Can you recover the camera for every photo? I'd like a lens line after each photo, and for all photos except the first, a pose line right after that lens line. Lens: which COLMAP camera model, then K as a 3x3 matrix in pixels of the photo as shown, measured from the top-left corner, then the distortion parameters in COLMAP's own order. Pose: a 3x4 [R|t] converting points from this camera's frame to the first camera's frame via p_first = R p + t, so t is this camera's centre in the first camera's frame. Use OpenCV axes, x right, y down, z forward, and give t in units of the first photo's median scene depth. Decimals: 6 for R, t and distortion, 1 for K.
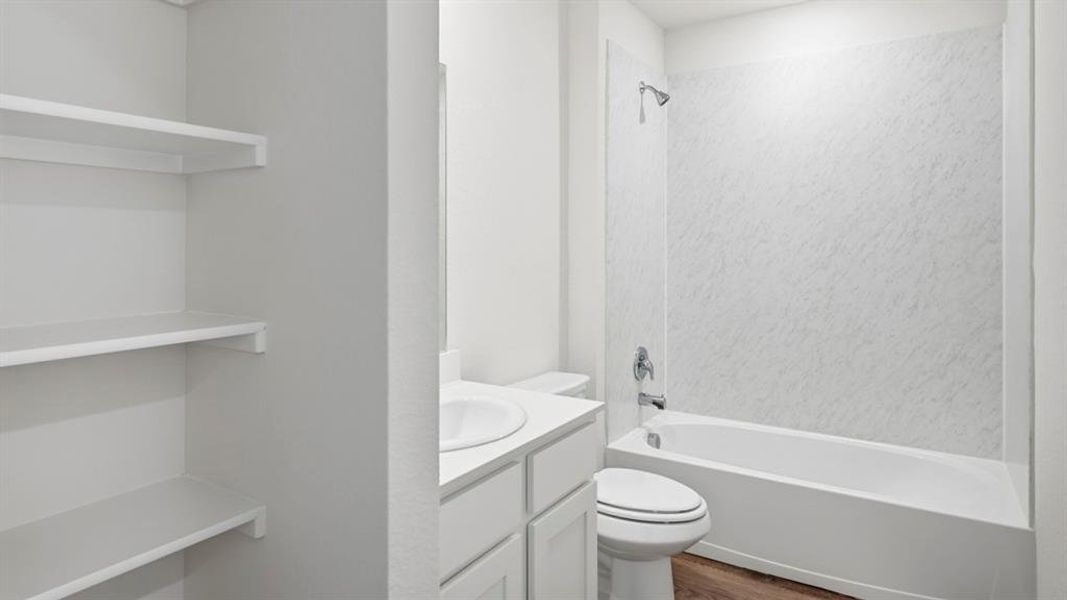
lens RADIAL K [[608.8, 0, 536.4], [0, 608.8, 235.9], [0, 0, 1]] dist [-0.003365, -0.000172]
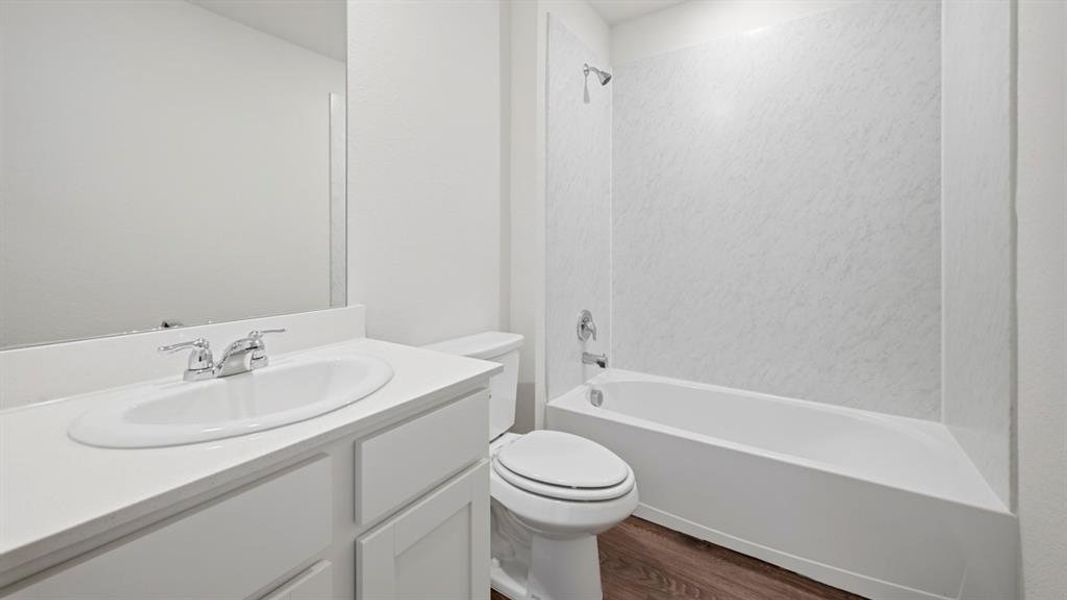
lens RADIAL K [[425.4, 0, 535.6], [0, 425.4, 243.0], [0, 0, 1]] dist [-0.000634, 0.000404]
pose [[0.999893, -0.000004, -0.014626, 0.111018], [0.000027, 0.999999, 0.001608, 0.072903], [0.014626, -0.001608, 0.999892, 0.285045]]
